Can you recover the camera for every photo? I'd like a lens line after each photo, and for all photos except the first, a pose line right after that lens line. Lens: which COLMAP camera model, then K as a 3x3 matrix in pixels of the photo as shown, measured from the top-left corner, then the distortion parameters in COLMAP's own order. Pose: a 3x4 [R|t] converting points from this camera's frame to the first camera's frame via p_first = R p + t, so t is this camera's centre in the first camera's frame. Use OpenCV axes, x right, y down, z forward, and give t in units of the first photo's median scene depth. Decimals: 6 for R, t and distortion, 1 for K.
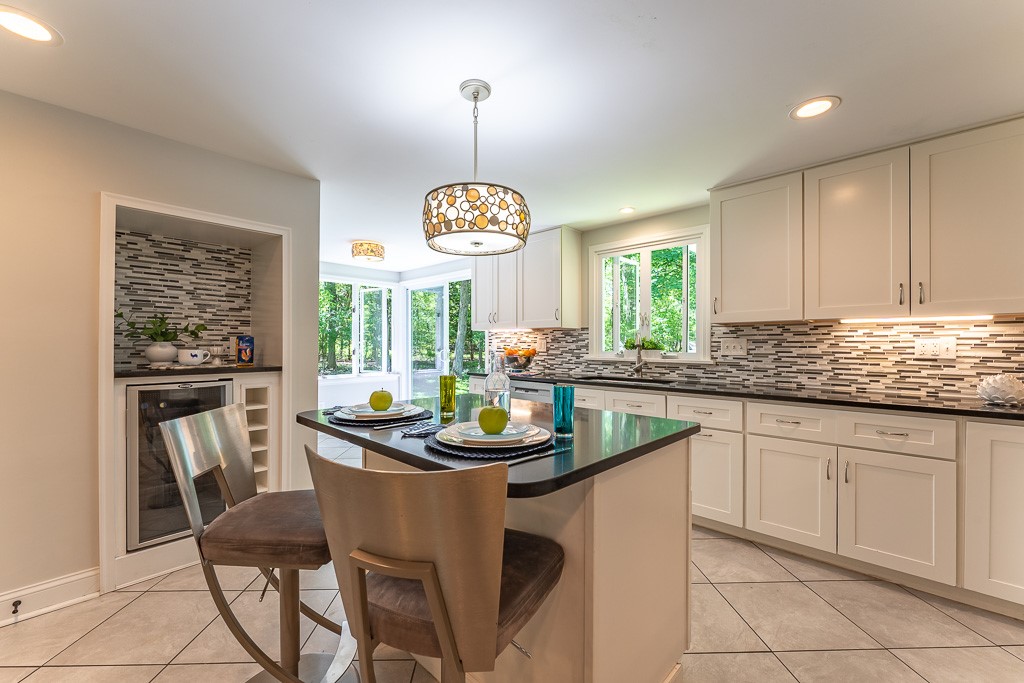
lens RADIAL K [[415.2, 0, 513.8], [0, 415.2, 343.5], [0, 0, 1]] dist [0.000789, -0.000317]
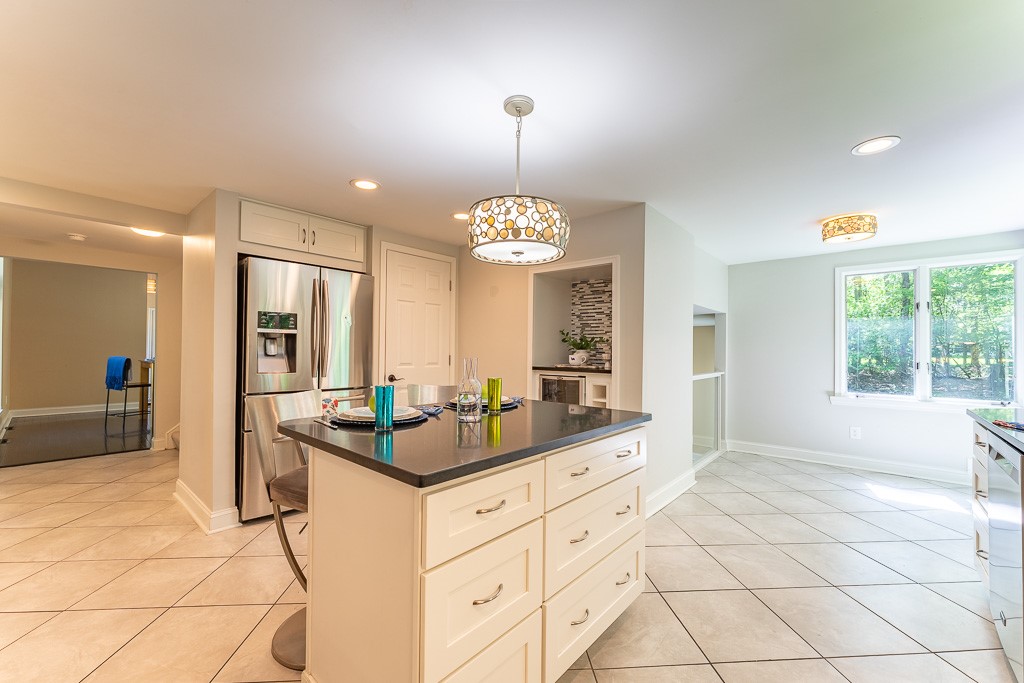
lens RADIAL K [[415.2, 0, 513.8], [0, 415.2, 343.6], [0, 0, 1]] dist [0.000789, -0.000317]
pose [[0.037286, -0.015926, -0.999178, 0.660832], [-0.003502, 0.999865, -0.016067, -0.001731], [0.999298, 0.004098, 0.037225, 0.666941]]
